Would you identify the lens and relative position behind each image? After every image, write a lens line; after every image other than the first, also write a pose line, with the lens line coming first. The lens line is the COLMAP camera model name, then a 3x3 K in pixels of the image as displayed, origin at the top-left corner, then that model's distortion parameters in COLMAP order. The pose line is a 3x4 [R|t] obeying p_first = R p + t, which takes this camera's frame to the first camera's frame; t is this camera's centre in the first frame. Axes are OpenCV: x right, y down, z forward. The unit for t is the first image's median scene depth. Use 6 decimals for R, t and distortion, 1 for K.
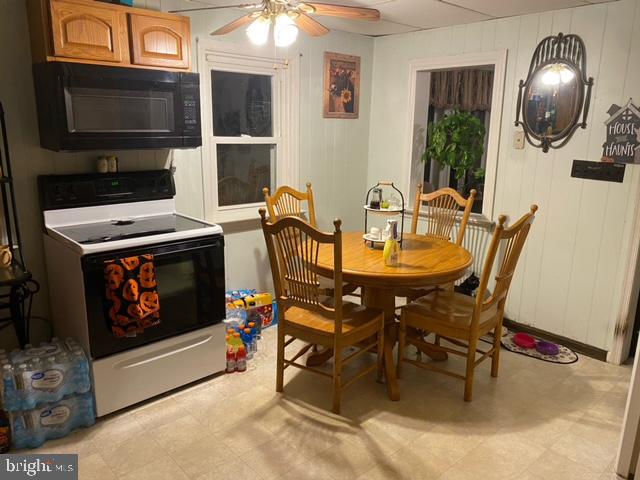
lens RADIAL K [[486.0, 0, 322.5], [0, 486.0, 236.0], [0, 0, 1]] dist [0.013392, -0.011707]
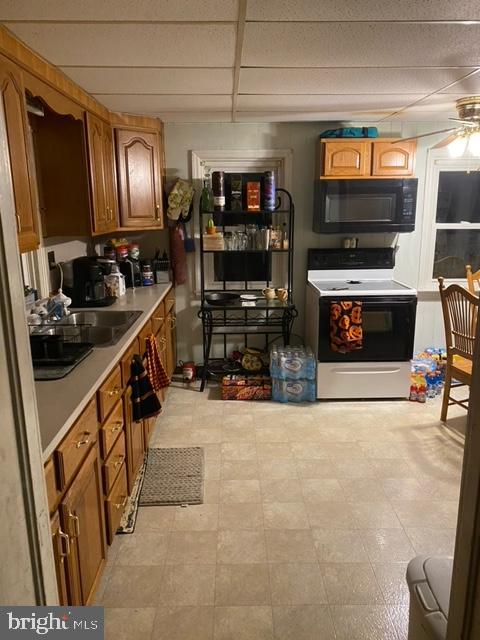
lens RADIAL K [[486.0, 0, 240.6], [0, 486.0, 321.1], [0, 0, 1]] dist [0.013392, -0.011707]
pose [[0.740820, 0.128199, -0.659357, 0.374348], [-0.125985, 0.990716, 0.051075, 0.065691], [0.659783, 0.045232, 0.750093, -0.383224]]
